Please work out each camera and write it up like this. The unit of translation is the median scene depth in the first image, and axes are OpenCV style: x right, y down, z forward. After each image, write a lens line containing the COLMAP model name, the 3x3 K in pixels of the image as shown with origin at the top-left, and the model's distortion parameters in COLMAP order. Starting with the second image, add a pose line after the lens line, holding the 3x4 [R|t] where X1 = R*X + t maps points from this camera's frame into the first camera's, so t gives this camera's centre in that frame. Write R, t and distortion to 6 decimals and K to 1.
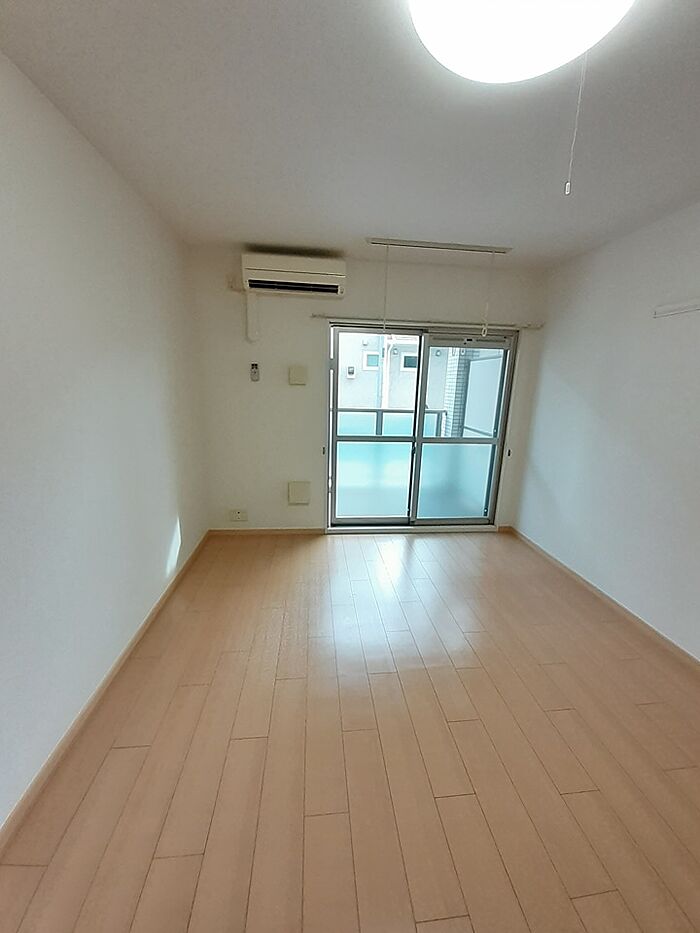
lens RADIAL K [[376.7, 0, 350.0], [0, 376.7, 466.5], [0, 0, 1]] dist [0.000534, 0.000044]
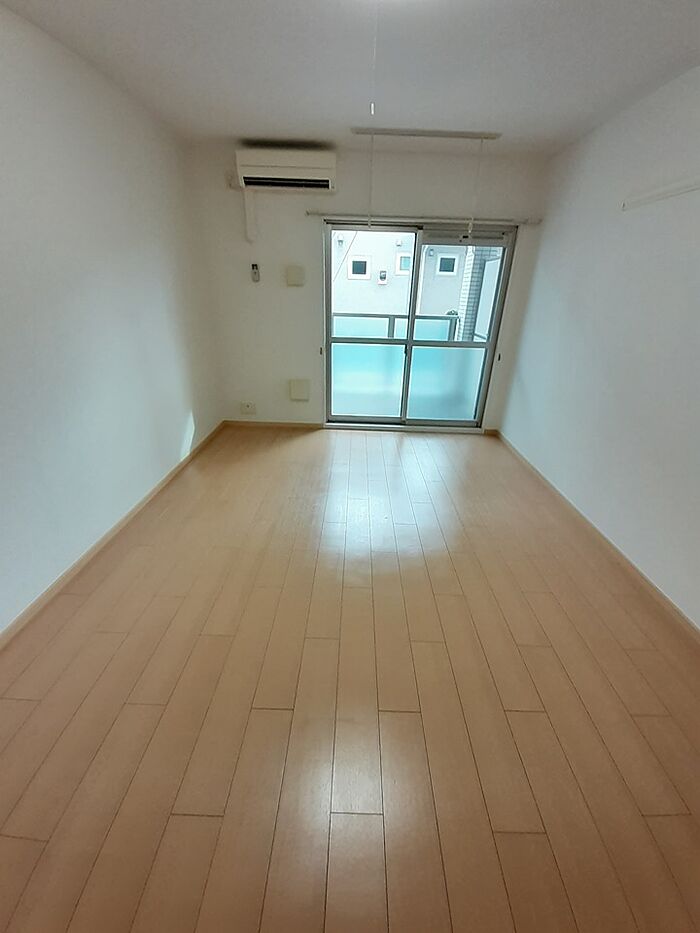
lens RADIAL K [[379.5, 0, 350.0], [0, 379.5, 466.5], [0, 0, 1]] dist [-0.018306, -0.000276]
pose [[0.991979, 0.053918, -0.114329, 0.157151], [-0.028300, 0.976237, 0.214848, 0.046640], [0.123196, -0.209889, 0.969932, -0.116041]]
